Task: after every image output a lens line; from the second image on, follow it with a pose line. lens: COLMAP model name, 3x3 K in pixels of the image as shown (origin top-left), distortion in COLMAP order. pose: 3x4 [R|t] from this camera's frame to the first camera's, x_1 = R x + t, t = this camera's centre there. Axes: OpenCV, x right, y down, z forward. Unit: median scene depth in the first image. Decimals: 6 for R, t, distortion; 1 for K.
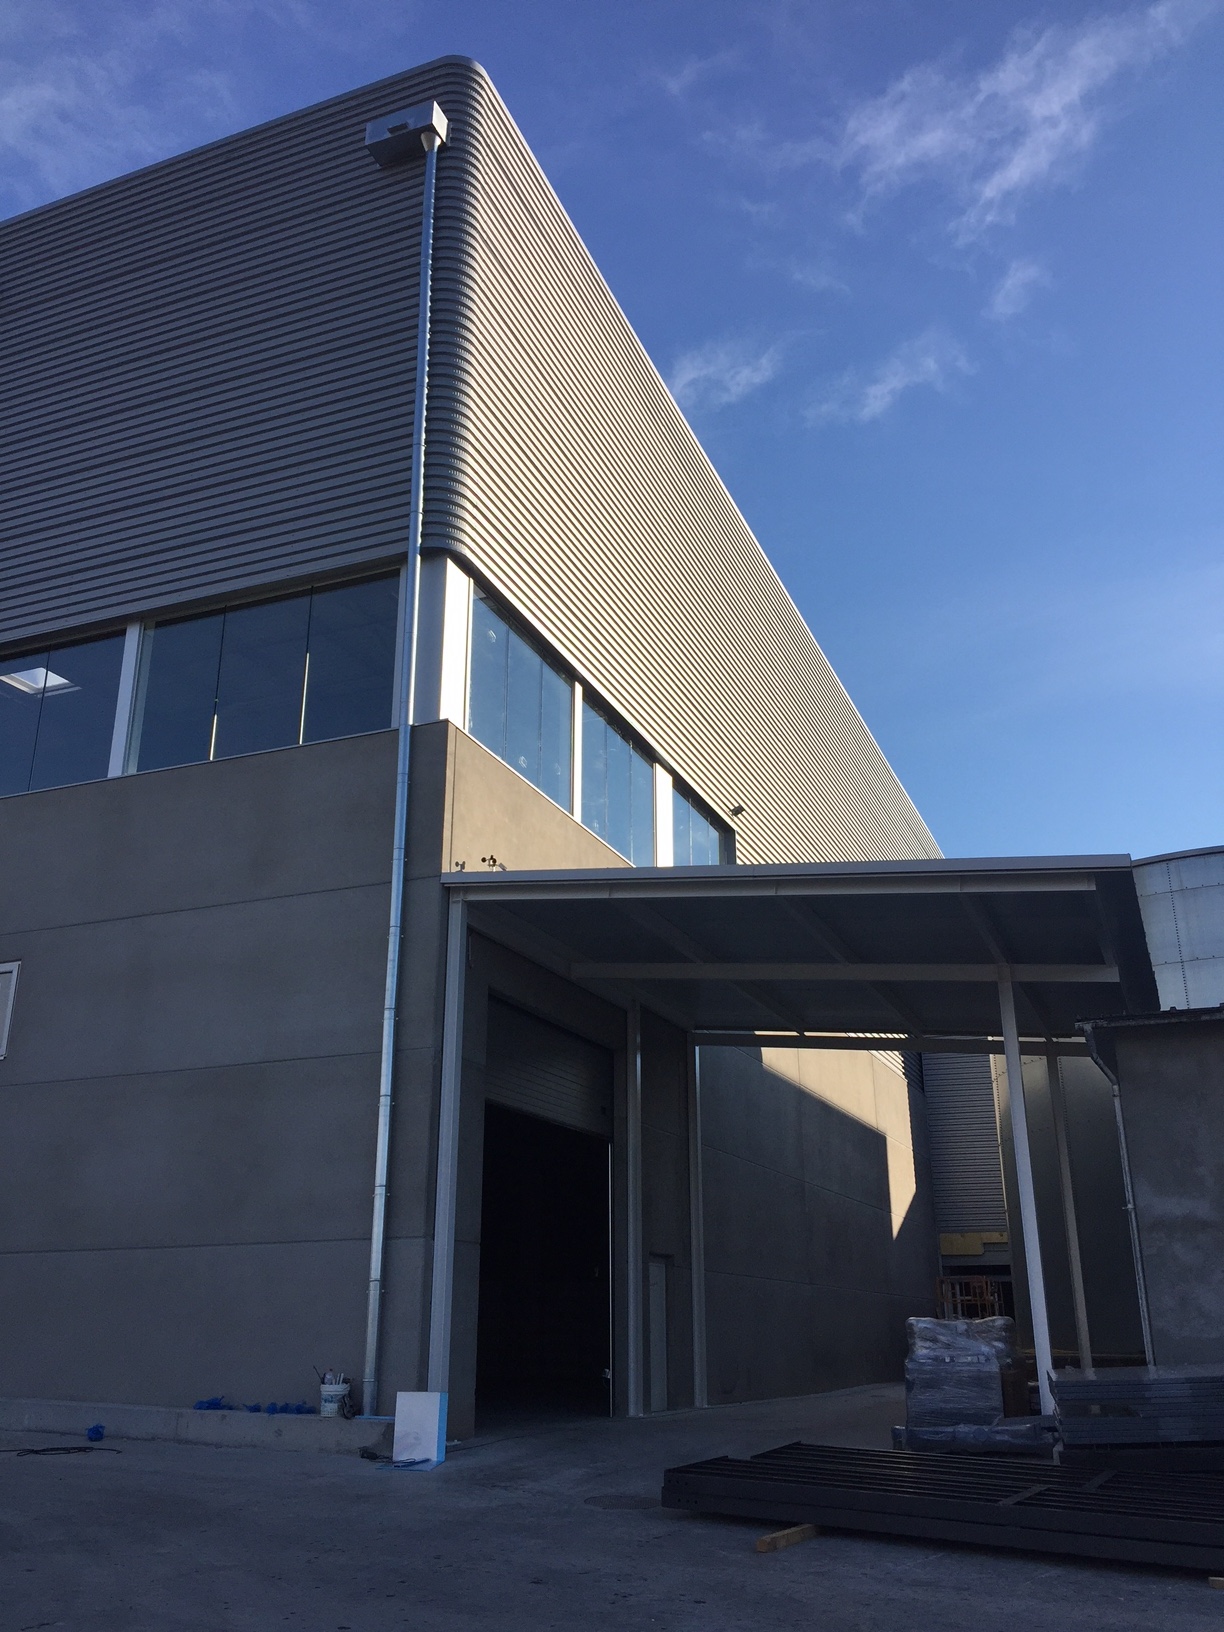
lens RADIAL K [[1380.5, 0, 607.4], [0, 1380.5, 825.8], [0, 0, 1]] dist [0.046870, -0.014346]
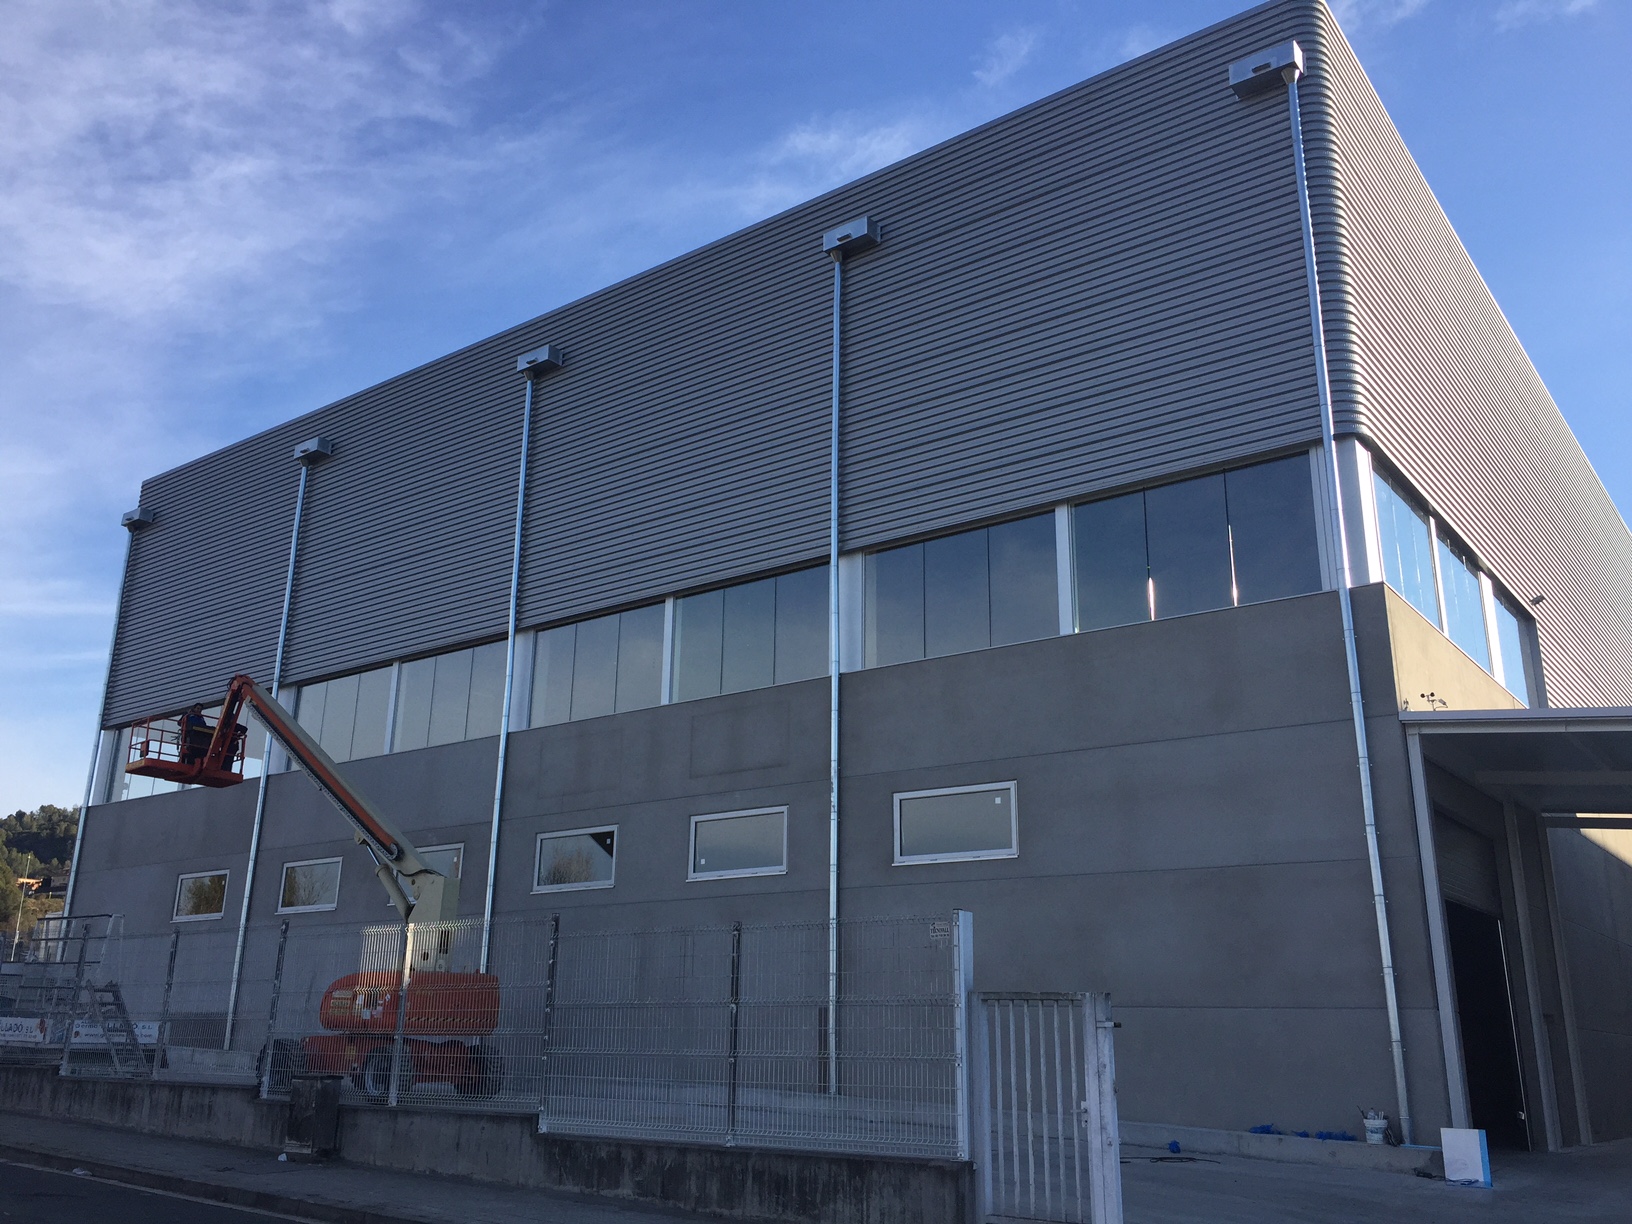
lens RADIAL K [[1390.7, 0, 819.2], [0, 1390.7, 602.2], [0, 0, 1]] dist [0.009687, -0.013166]
pose [[0.967347, -0.056294, -0.247125, -0.276948], [0.065177, 0.997483, 0.027910, -0.118172], [0.244931, -0.043105, 0.968582, -0.286506]]
